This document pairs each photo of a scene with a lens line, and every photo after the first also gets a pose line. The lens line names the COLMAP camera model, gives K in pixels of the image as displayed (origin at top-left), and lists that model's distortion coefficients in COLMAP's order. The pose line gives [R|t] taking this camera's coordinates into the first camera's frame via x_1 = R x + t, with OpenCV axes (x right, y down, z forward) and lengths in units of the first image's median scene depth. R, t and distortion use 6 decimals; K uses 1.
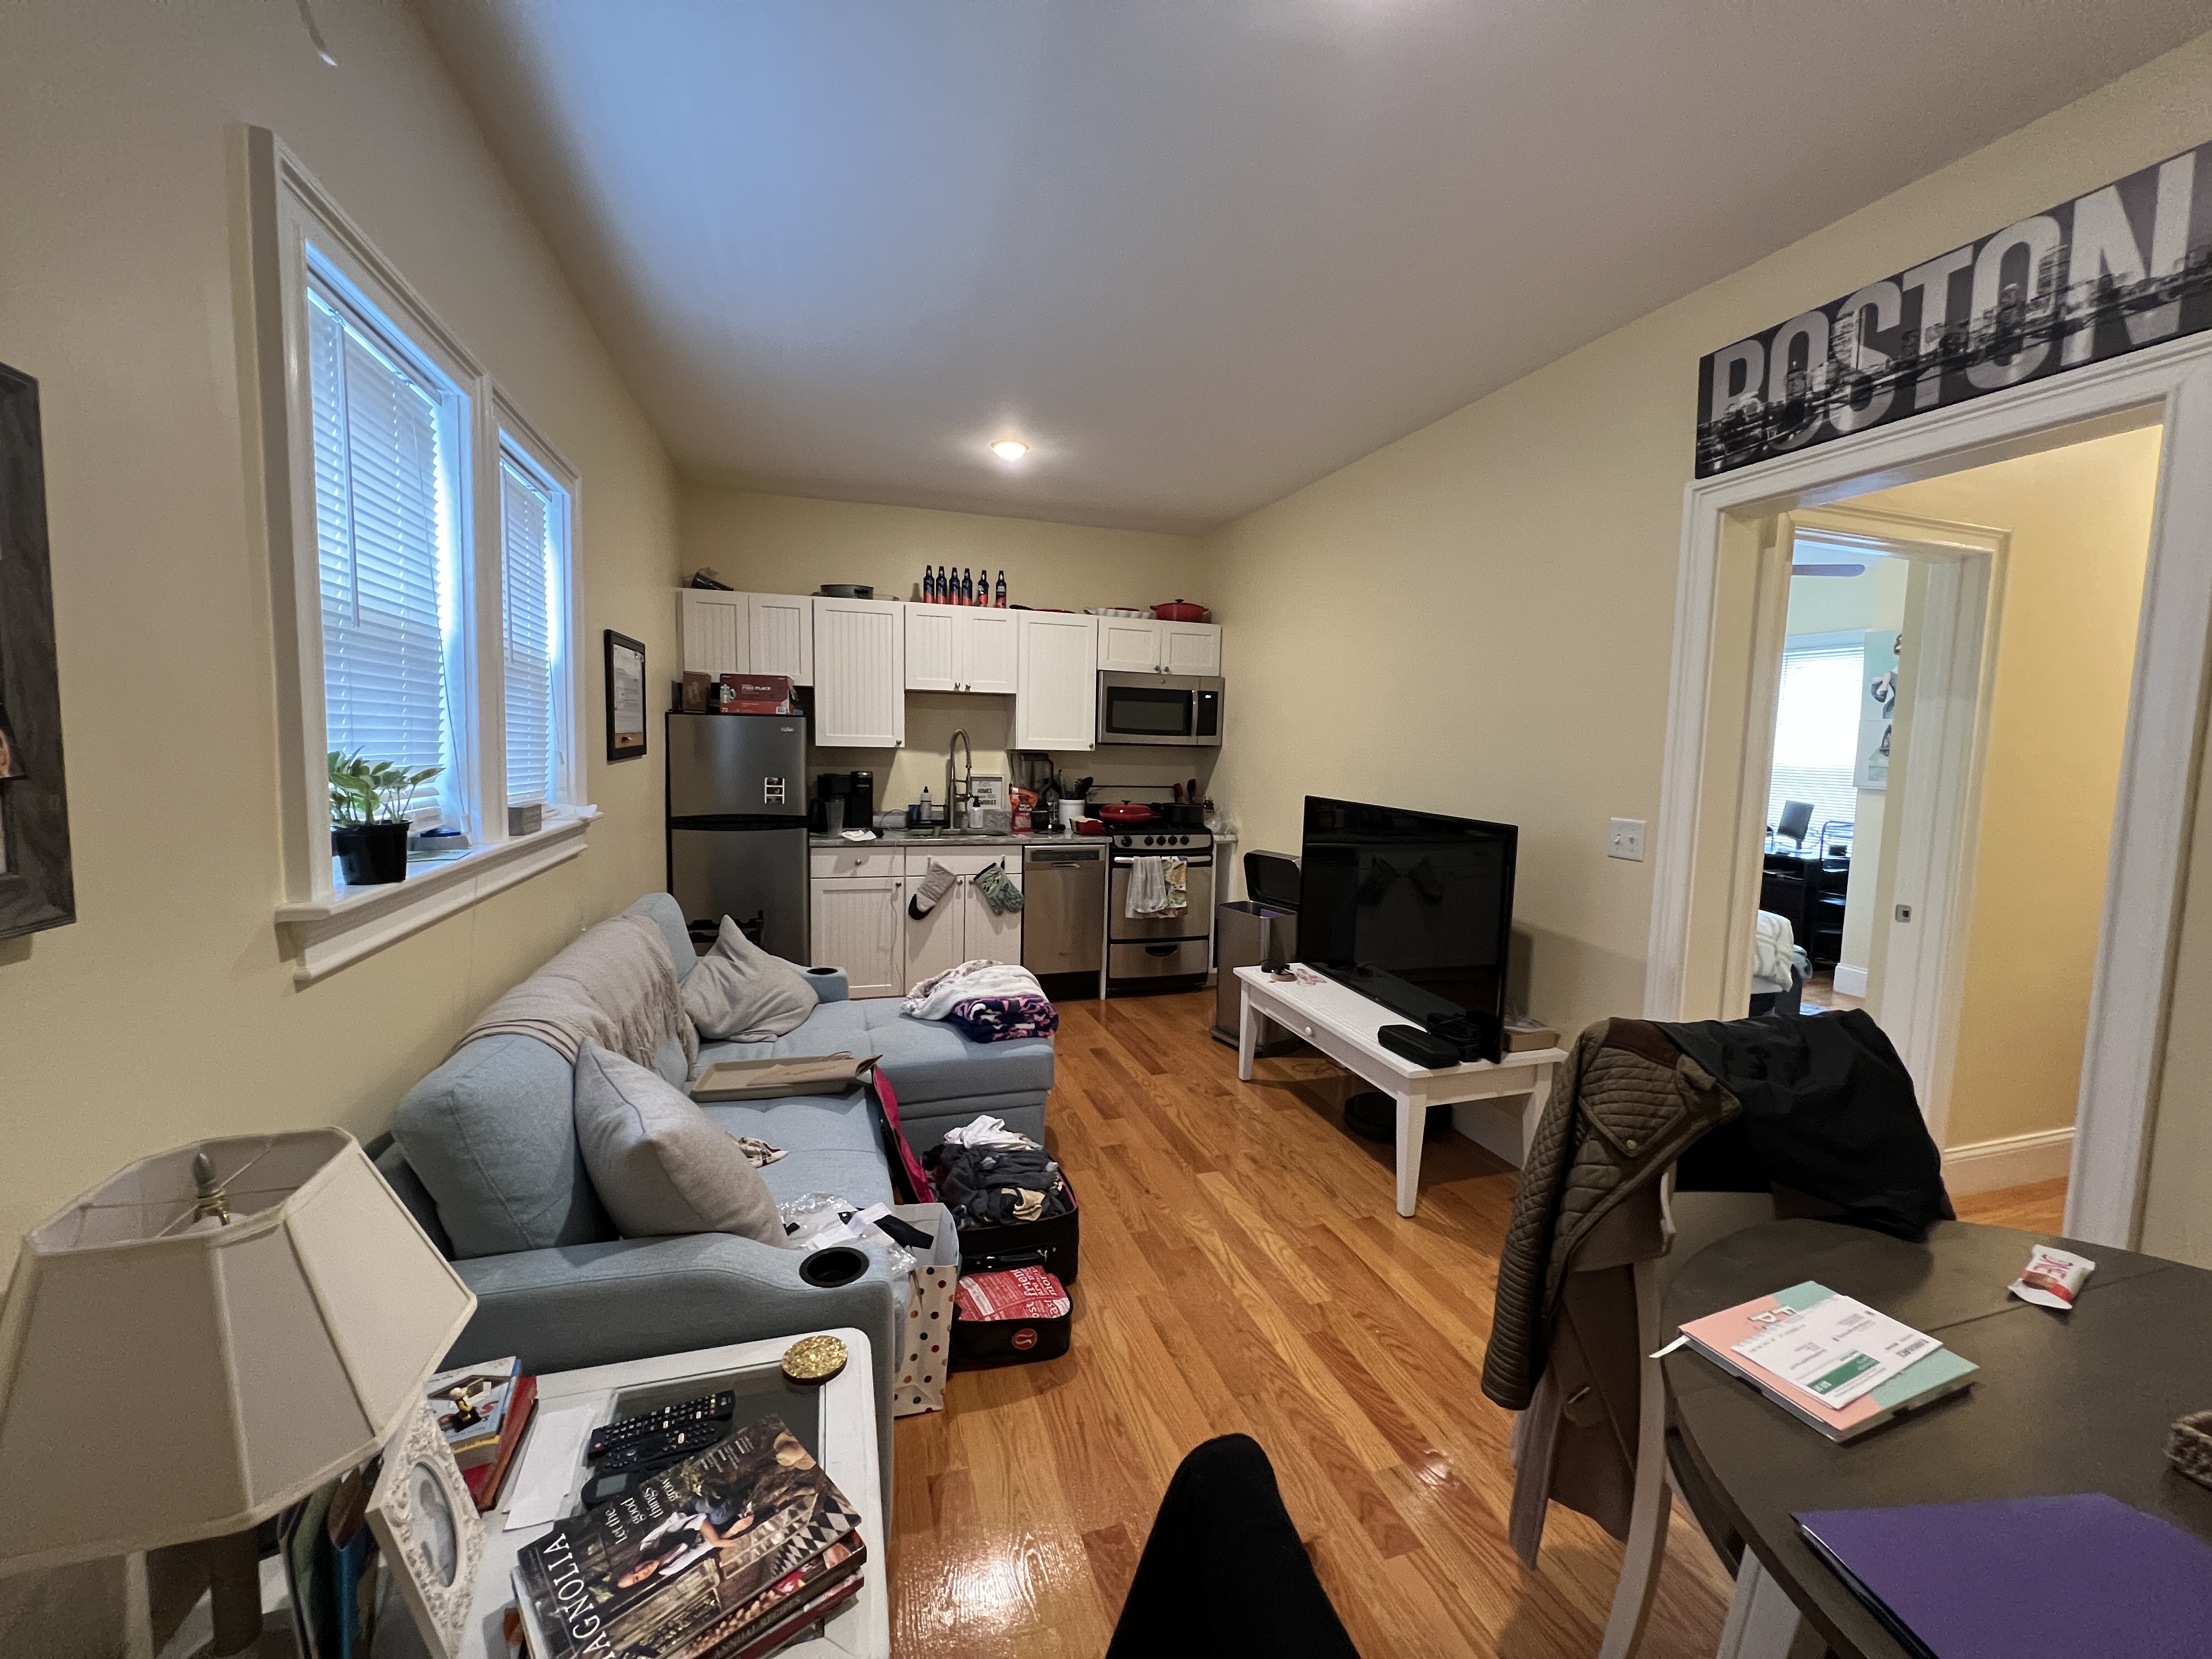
lens RADIAL K [[882.1, 0, 1104.4], [0, 882.1, 823.0], [0, 0, 1]] dist [-0.000740, 0.000381]
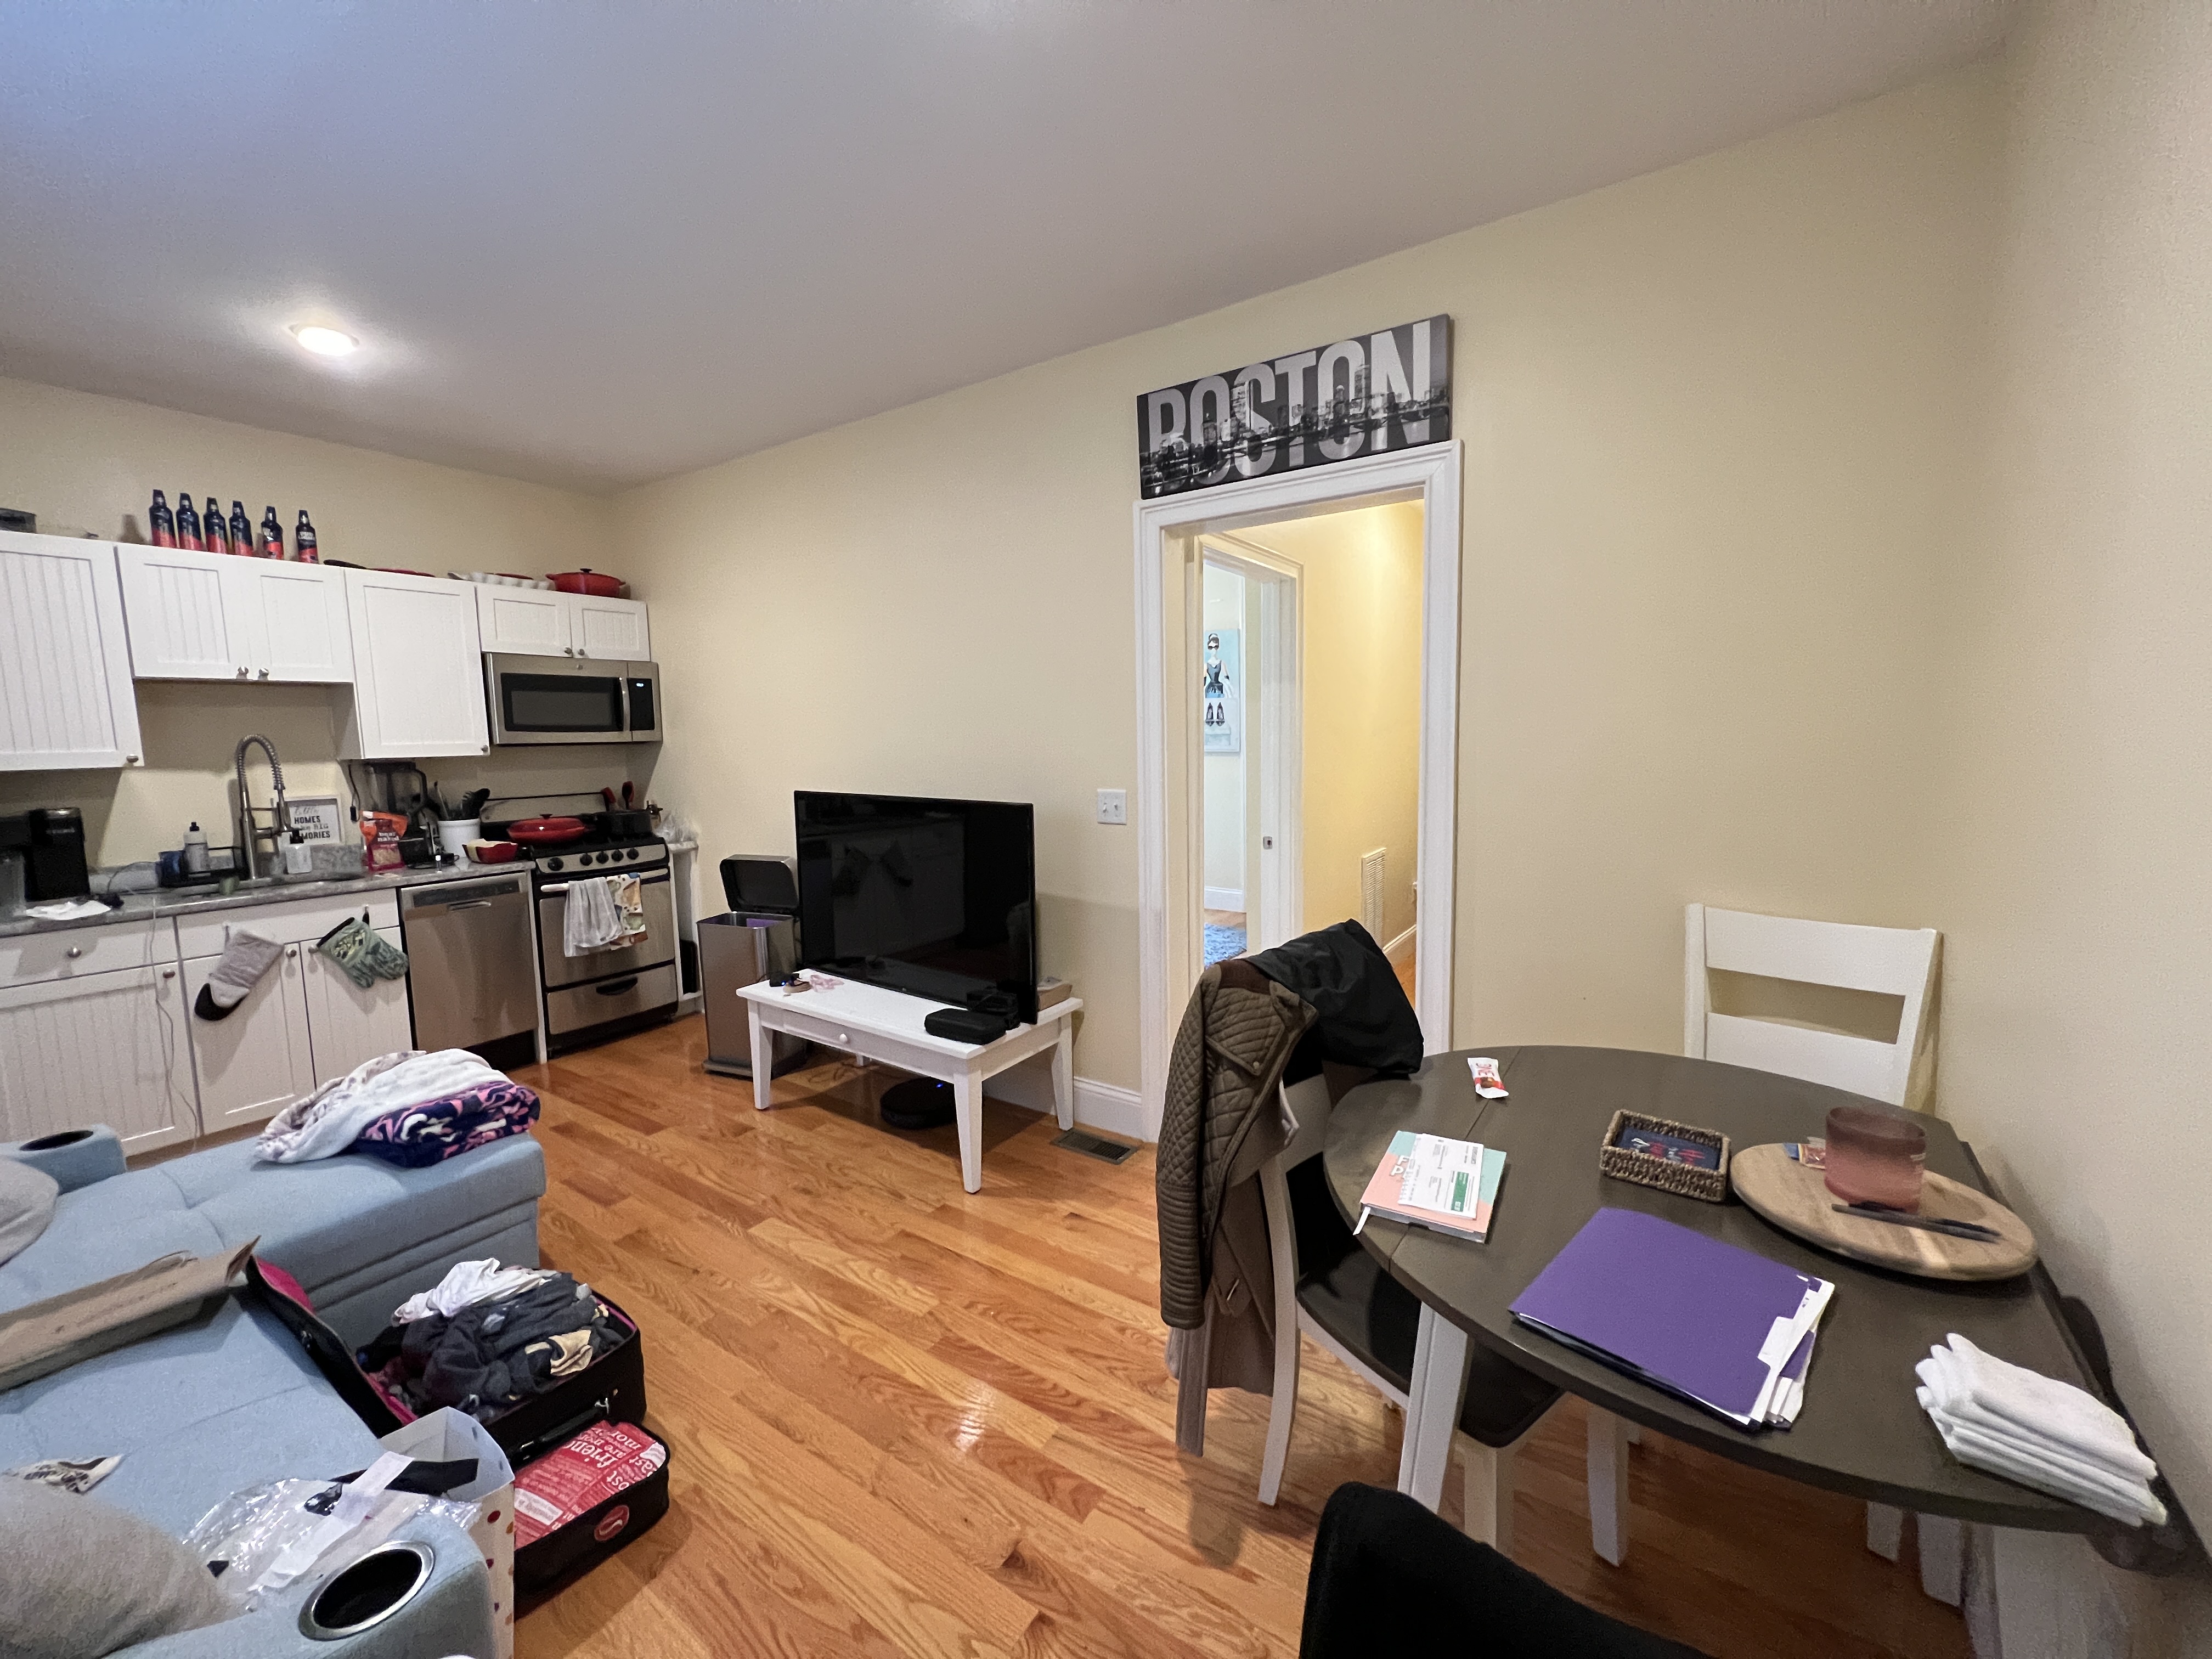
lens RADIAL K [[882.1, 0, 1102.6], [0, 882.1, 823.7], [0, 0, 1]] dist [-0.000740, 0.000381]
pose [[0.789210, -0.102553, 0.605500, -0.110536], [0.092489, 0.994561, 0.047898, -0.014628], [-0.607119, 0.018200, 0.794402, 0.081312]]
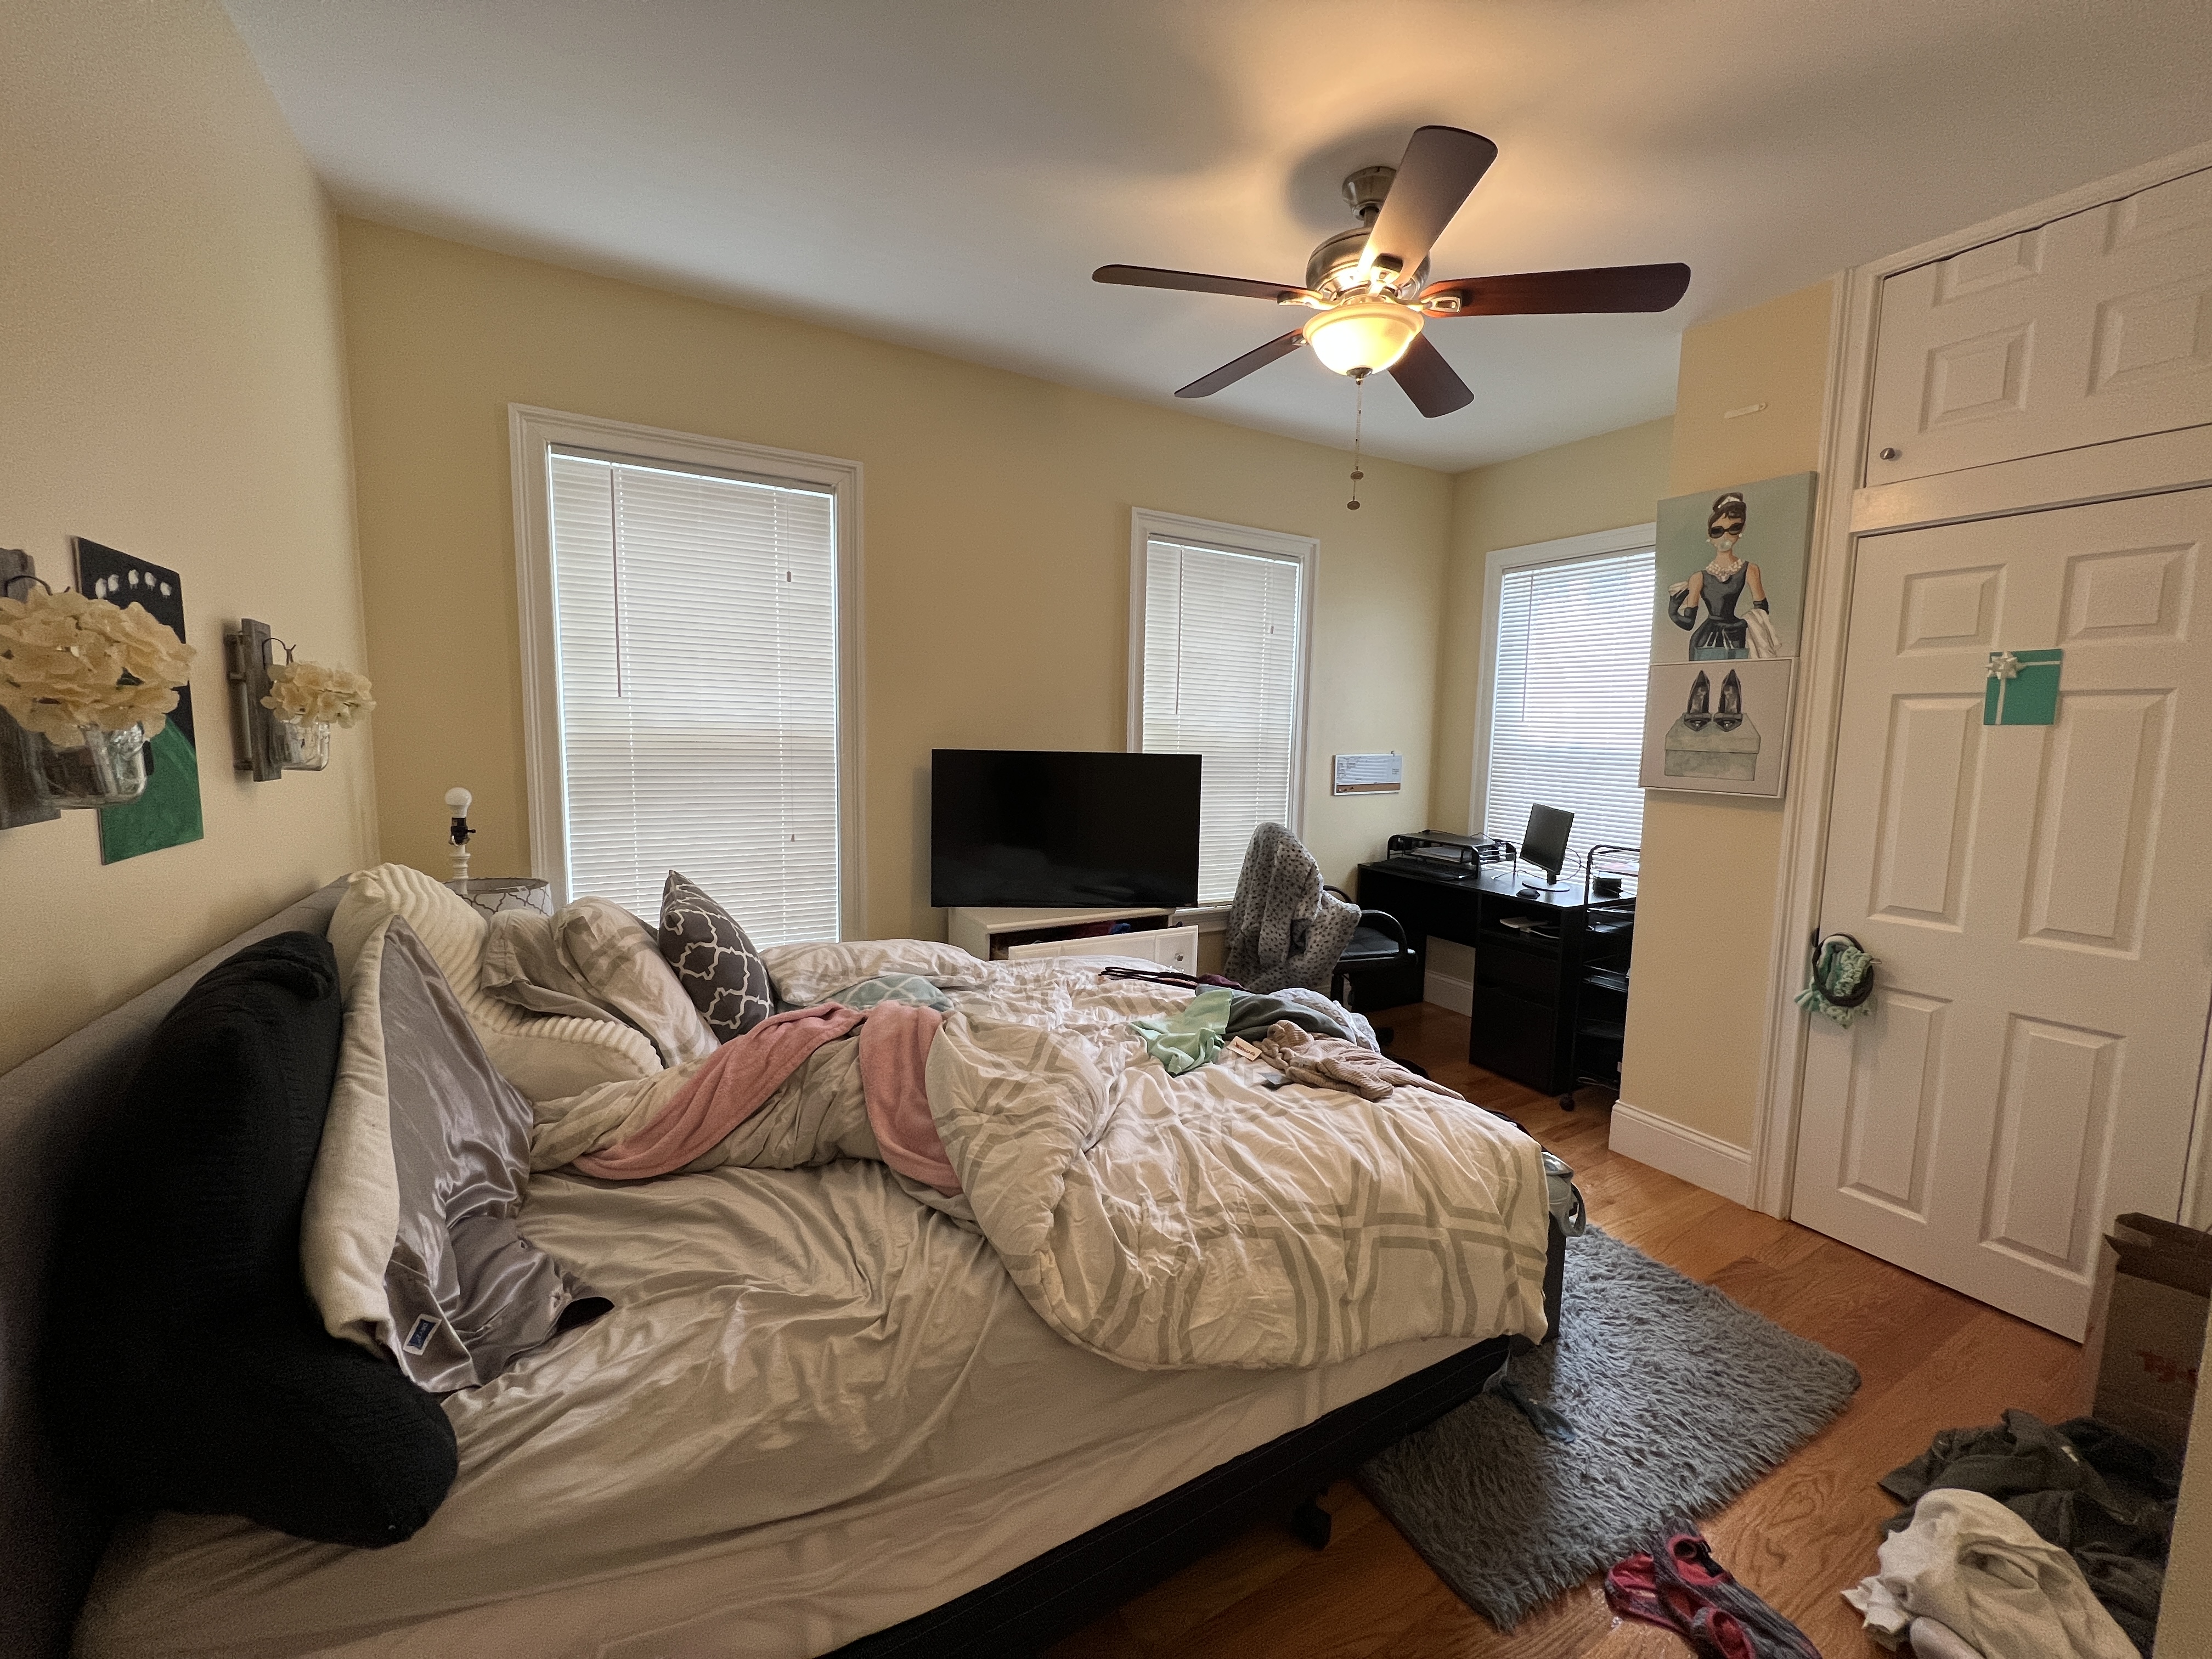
lens RADIAL K [[882.1, 0, 1103.3], [0, 882.1, 823.3], [0, 0, 1]] dist [-0.000740, 0.000381]
pose [[0.978303, -0.025608, 0.205589, 0.764387], [0.022797, 0.999612, 0.016033, -0.065466], [-0.205920, -0.010999, 0.978507, 0.993886]]
